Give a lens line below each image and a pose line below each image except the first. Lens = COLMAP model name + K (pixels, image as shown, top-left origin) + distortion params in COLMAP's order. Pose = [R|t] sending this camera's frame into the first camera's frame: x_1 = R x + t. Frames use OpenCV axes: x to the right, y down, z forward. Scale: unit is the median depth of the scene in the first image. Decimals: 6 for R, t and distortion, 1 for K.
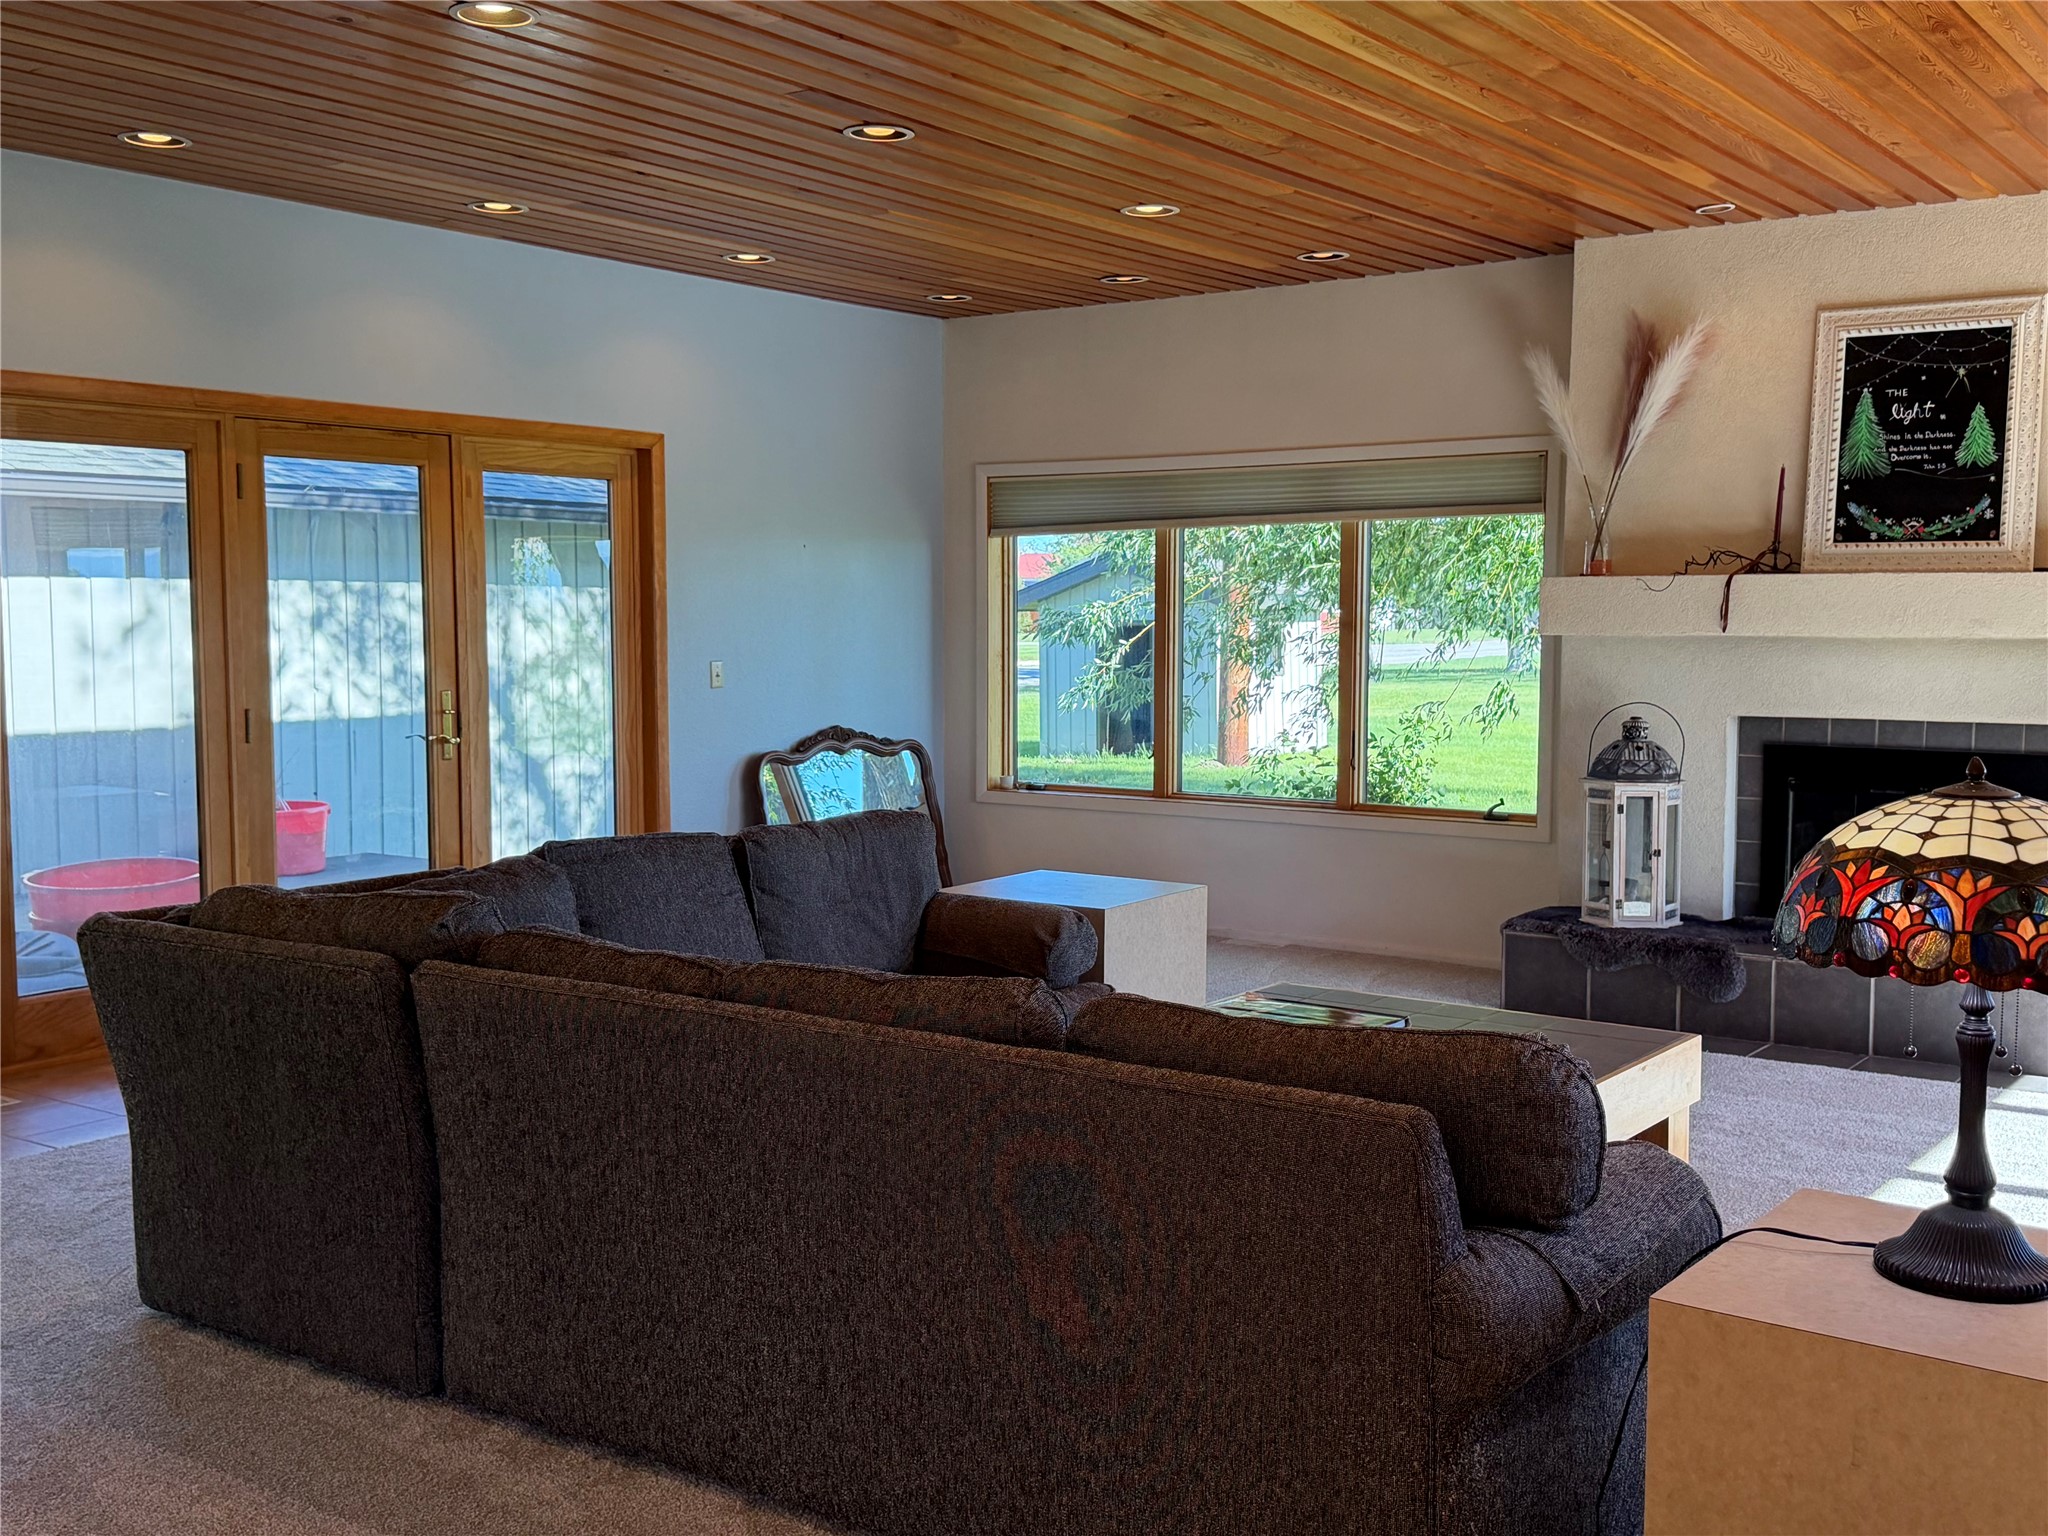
lens RADIAL K [[2095.0, 0, 1024.0], [0, 2095.0, 768.0], [0, 0, 1]] dist [0.086014, -0.189152]
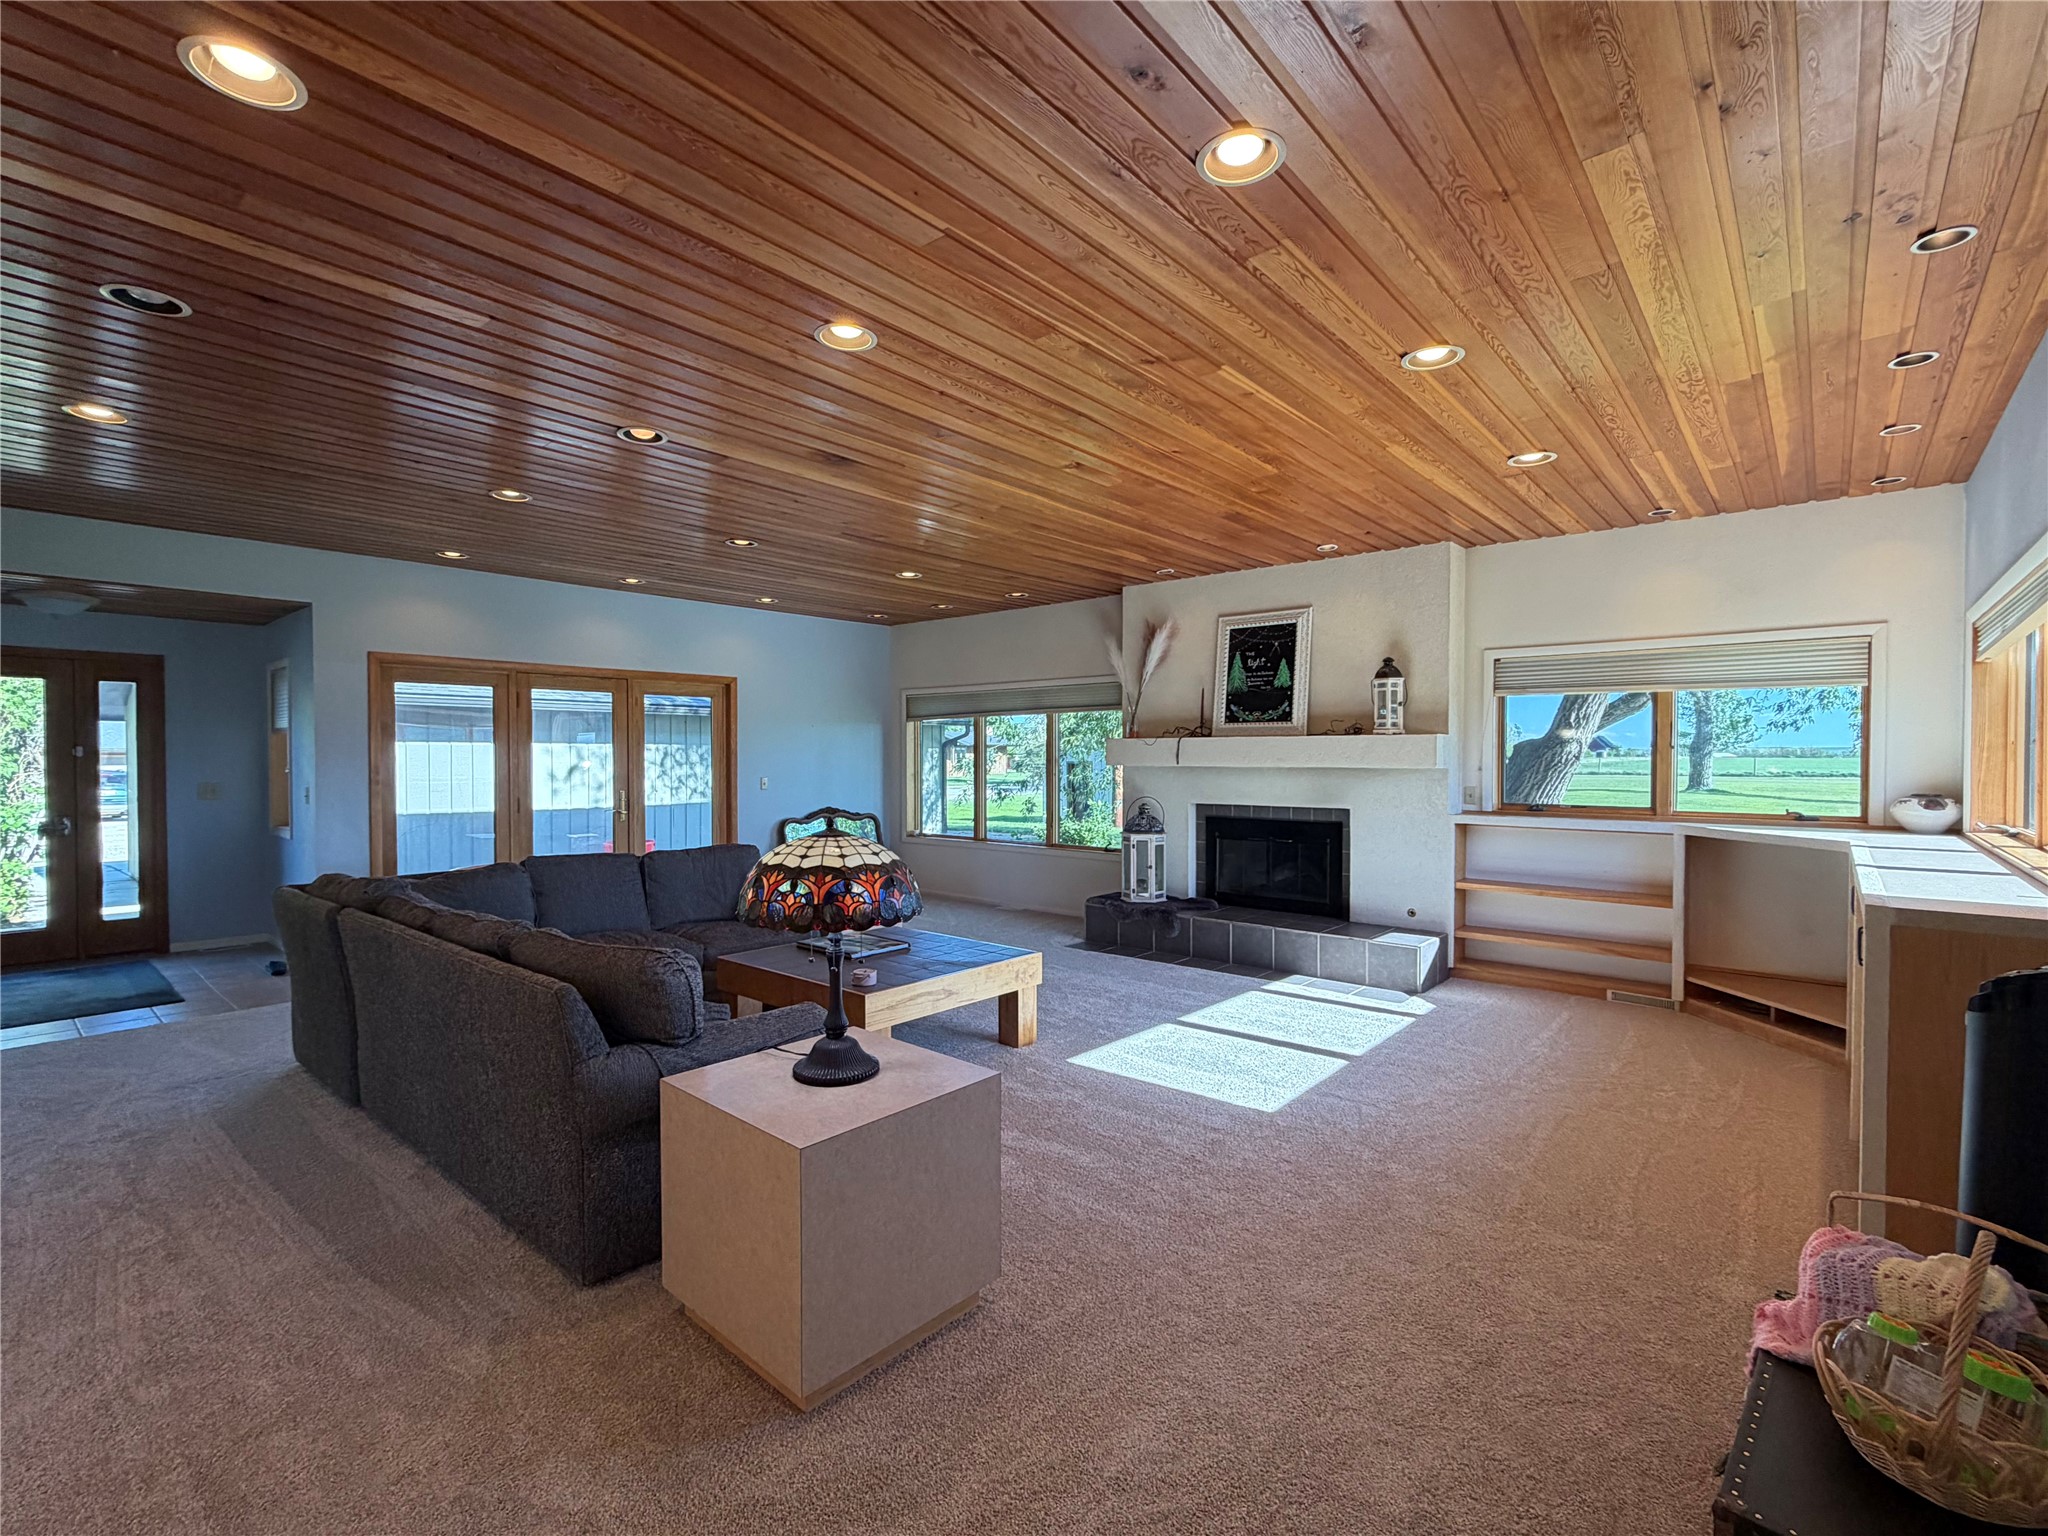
lens RADIAL K [[933.8, 0, 1024.0], [0, 933.8, 768.0], [0, 0, 1]] dist [-0.000470, 0.000029]
pose [[0.995884, 0.001133, -0.090630, 0.258683], [-0.006913, 0.997959, -0.063482, 0.000940], [0.090373, 0.063847, 0.993859, 0.037577]]
